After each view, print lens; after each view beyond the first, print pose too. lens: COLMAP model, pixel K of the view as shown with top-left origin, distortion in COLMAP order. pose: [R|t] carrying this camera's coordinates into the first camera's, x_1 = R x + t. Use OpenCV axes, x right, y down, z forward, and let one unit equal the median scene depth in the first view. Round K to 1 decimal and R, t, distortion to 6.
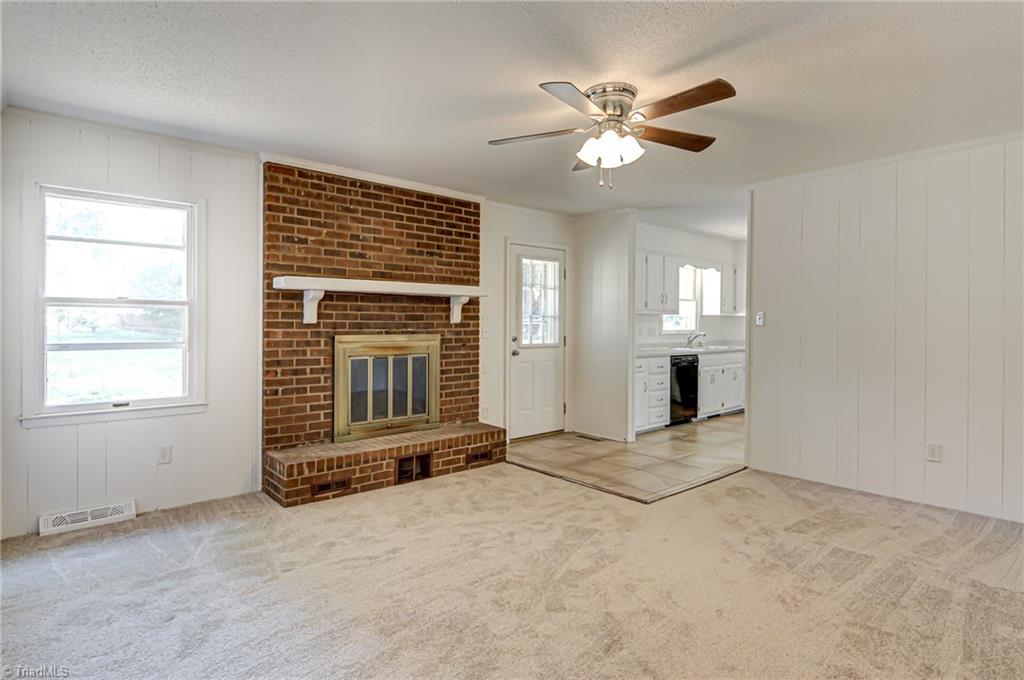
lens RADIAL K [[537.0, 0, 512.3], [0, 537.0, 322.2], [0, 0, 1]] dist [0.021533, -0.018850]
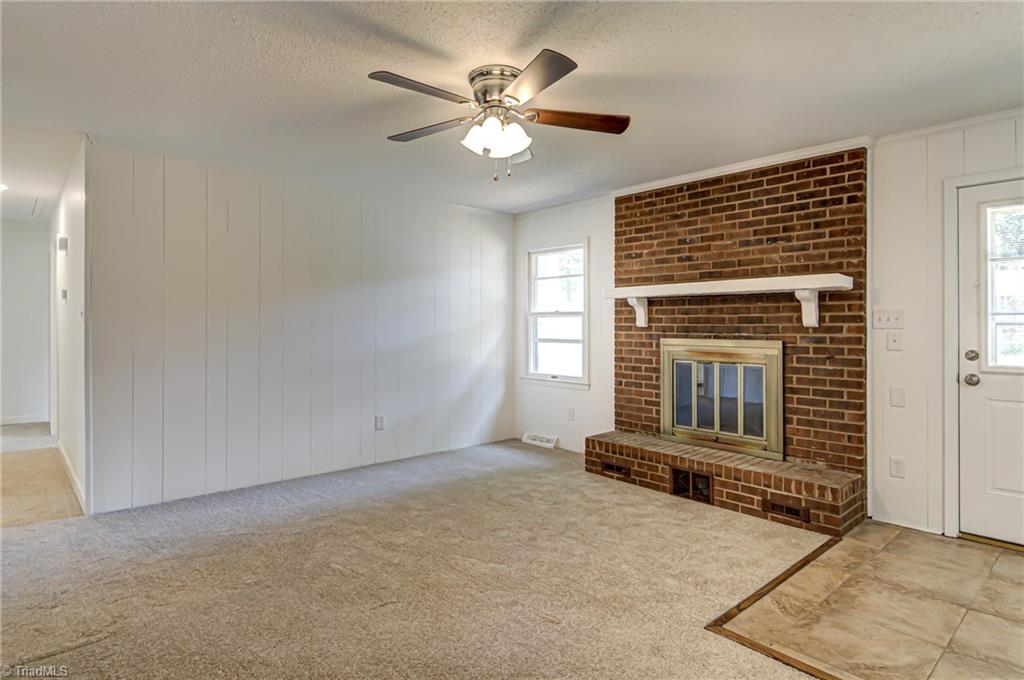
lens RADIAL K [[550.6, 0, 511.6], [0, 550.6, 321.3], [0, 0, 1]] dist [0.021653, -0.020756]
pose [[0.024963, -0.012813, -0.999606, 0.725327], [-0.001481, 0.999916, -0.012854, 0.005263], [0.999687, 0.001802, 0.024942, 0.648367]]
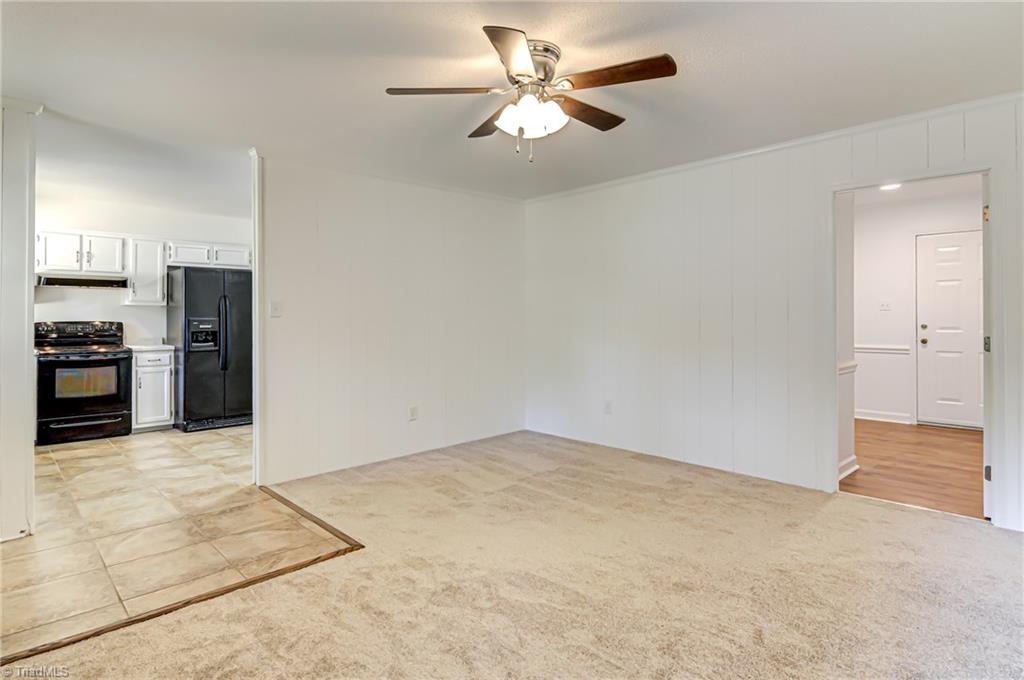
lens RADIAL K [[540.2, 0, 526.0], [0, 540.2, 311.4], [0, 0, 1]] dist [0.002369, -0.015012]
pose [[-0.070396, 0.004767, 0.997508, -0.458516], [0.000480, 0.999989, -0.004745, 0.001743], [-0.997519, 0.000144, -0.070397, 0.692471]]
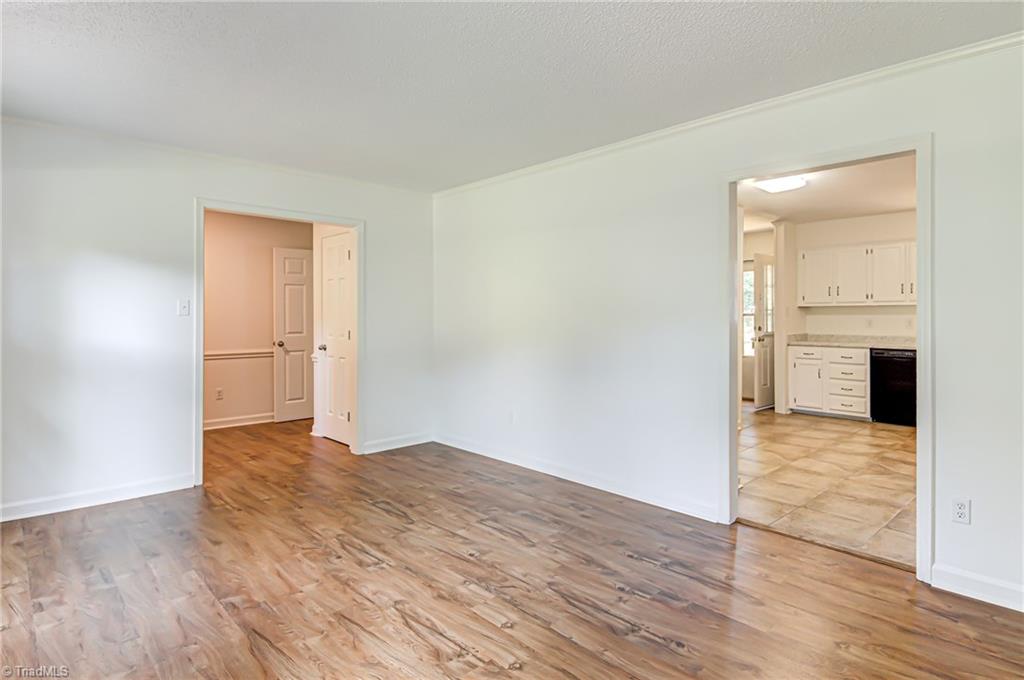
lens RADIAL K [[550.6, 0, 511.6], [0, 550.6, 321.3], [0, 0, 1]] dist [0.021653, -0.020756]
pose [[0.043199, 0.006413, -0.999046, 1.860530], [0.009614, 0.999930, 0.006835, 0.000342], [0.999020, -0.009900, 0.043134, 0.442951]]
